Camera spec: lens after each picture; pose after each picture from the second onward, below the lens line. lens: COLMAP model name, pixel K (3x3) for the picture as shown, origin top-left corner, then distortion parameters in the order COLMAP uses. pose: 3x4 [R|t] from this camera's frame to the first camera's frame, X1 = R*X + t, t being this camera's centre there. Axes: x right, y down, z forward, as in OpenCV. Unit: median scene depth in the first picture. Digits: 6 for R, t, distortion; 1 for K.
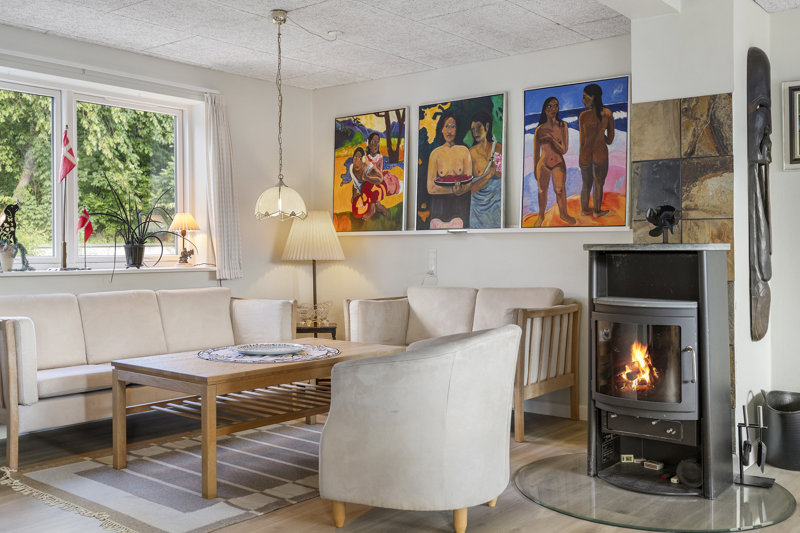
lens RADIAL K [[799.2, 0, 399.8], [0, 799.2, 263.6], [0, 0, 1]] dist [0.014299, 0.000000]
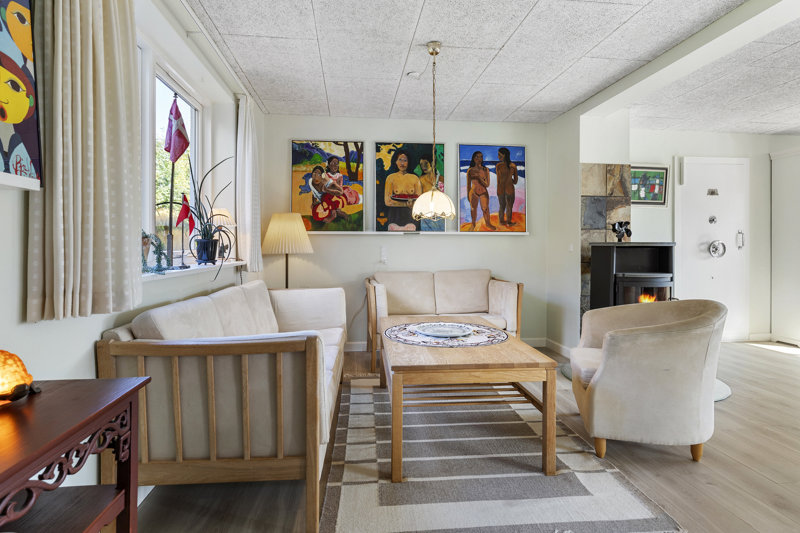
lens RADIAL K [[437.2, 0, 393.9], [0, 437.2, 251.1], [0, 0, 1]] dist [0.006323, 0.000273]
pose [[0.704539, -0.006206, 0.709638, -0.511169], [0.010817, 0.999940, -0.001995, -0.005701], [-0.709583, 0.009081, 0.704564, 0.455714]]
